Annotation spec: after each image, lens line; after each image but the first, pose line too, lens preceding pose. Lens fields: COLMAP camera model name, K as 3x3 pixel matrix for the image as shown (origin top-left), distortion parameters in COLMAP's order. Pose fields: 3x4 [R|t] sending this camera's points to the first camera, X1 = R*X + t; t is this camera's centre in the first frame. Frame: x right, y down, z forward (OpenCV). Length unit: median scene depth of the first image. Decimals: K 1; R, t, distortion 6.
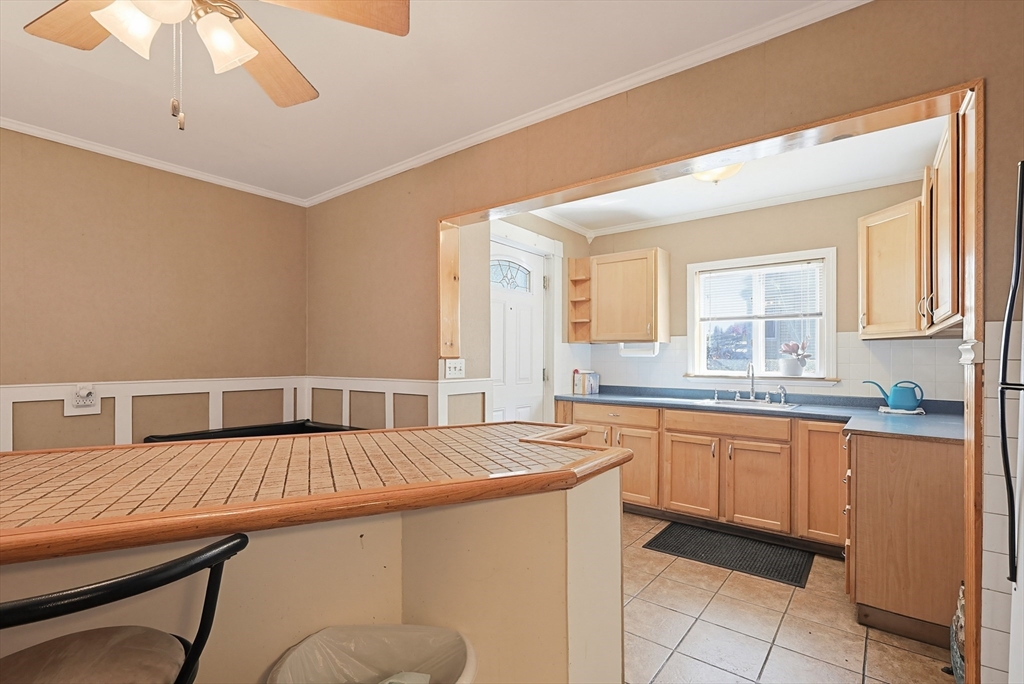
lens RADIAL K [[468.6, 0, 519.6], [0, 468.6, 355.5], [0, 0, 1]] dist [0.001507, 0.000300]
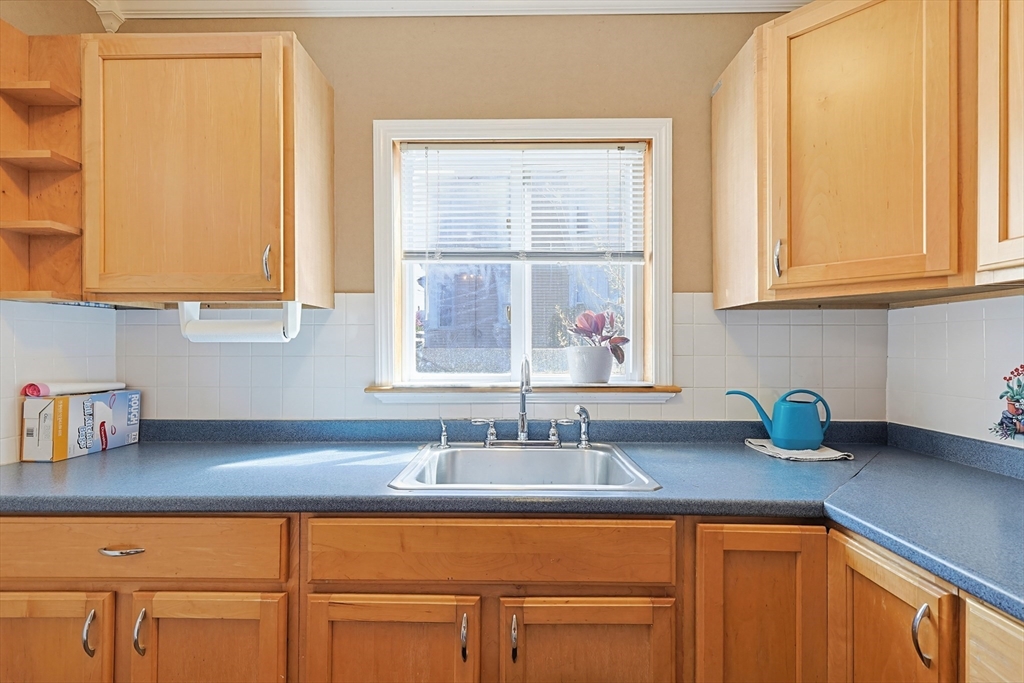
lens RADIAL K [[482.4, 0, 508.2], [0, 482.4, 343.1], [0, 0, 1]] dist [0.003246, 0.000127]
pose [[0.805604, -0.001338, 0.592453, 0.217422], [0.002283, 0.999997, -0.000846, 0.004123], [-0.592451, 0.002034, 0.805604, 0.637307]]
